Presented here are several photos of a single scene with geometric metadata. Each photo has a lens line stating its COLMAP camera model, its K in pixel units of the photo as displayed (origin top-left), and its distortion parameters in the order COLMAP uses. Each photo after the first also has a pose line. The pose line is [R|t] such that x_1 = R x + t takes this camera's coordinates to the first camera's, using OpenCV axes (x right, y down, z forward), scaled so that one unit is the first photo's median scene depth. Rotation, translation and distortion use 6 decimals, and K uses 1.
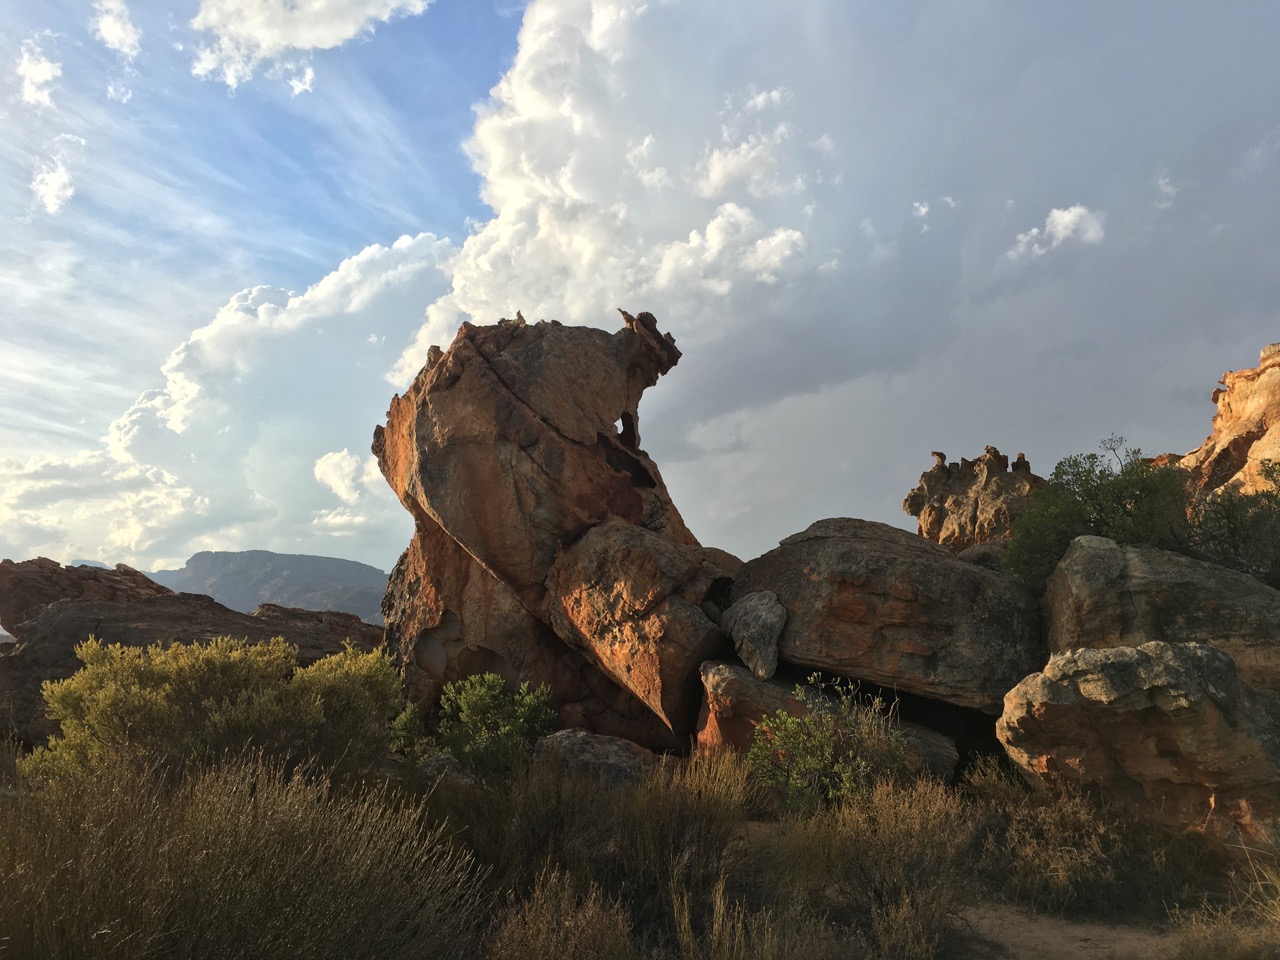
lens RADIAL K [[1095.2, 0, 651.2], [0, 1095.2, 486.8], [0, 0, 1]] dist [0.085901, -0.114863]
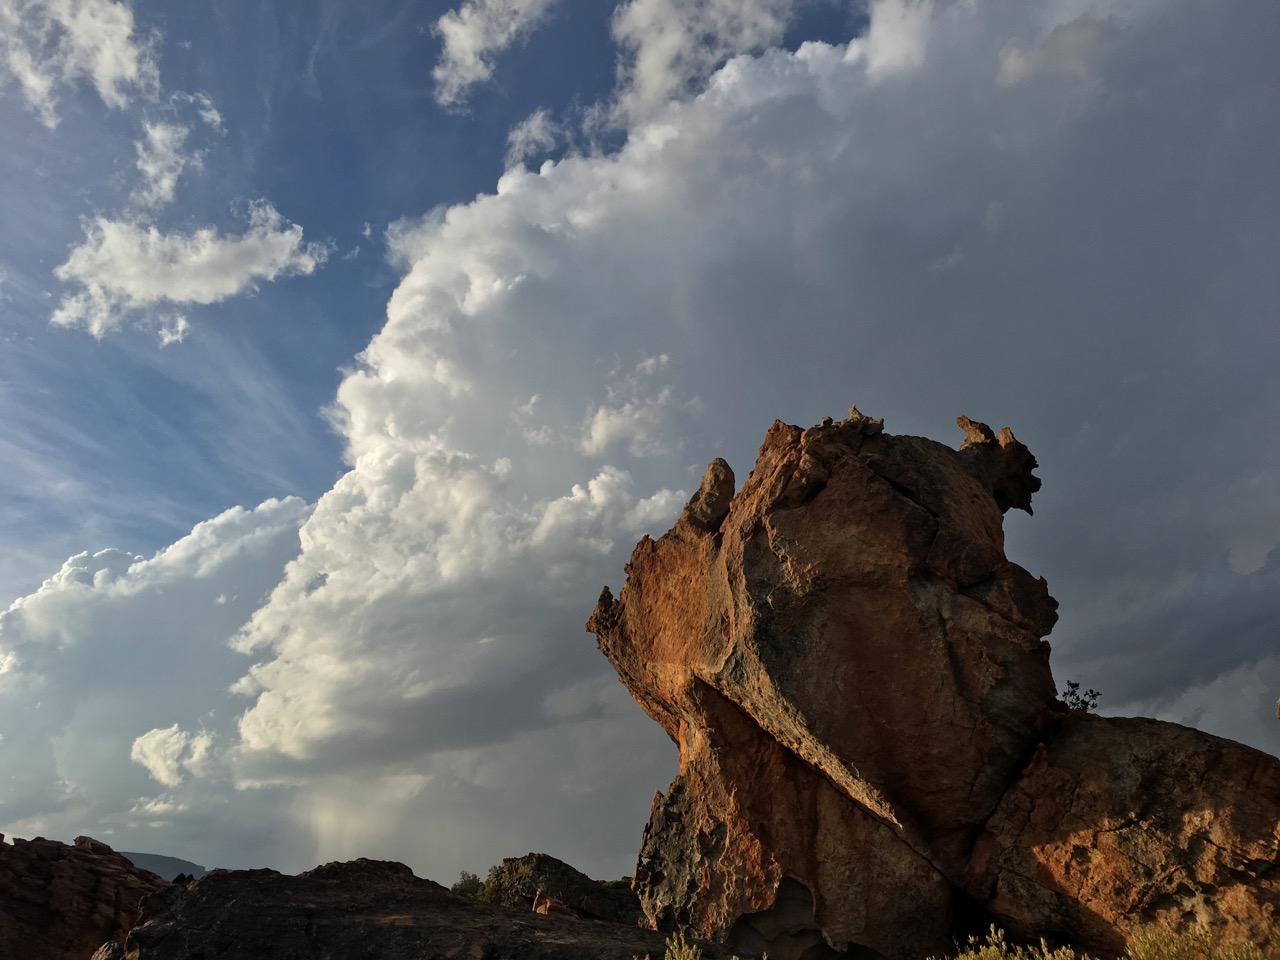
lens RADIAL K [[1095.2, 0, 639.6], [0, 1095.2, 484.3], [0, 0, 1]] dist [0.085901, -0.114863]
pose [[0.989882, 0.014471, 0.141152, -0.329213], [0.020766, 0.969299, -0.245007, 0.047168], [-0.140364, 0.245460, 0.959191, 0.363069]]
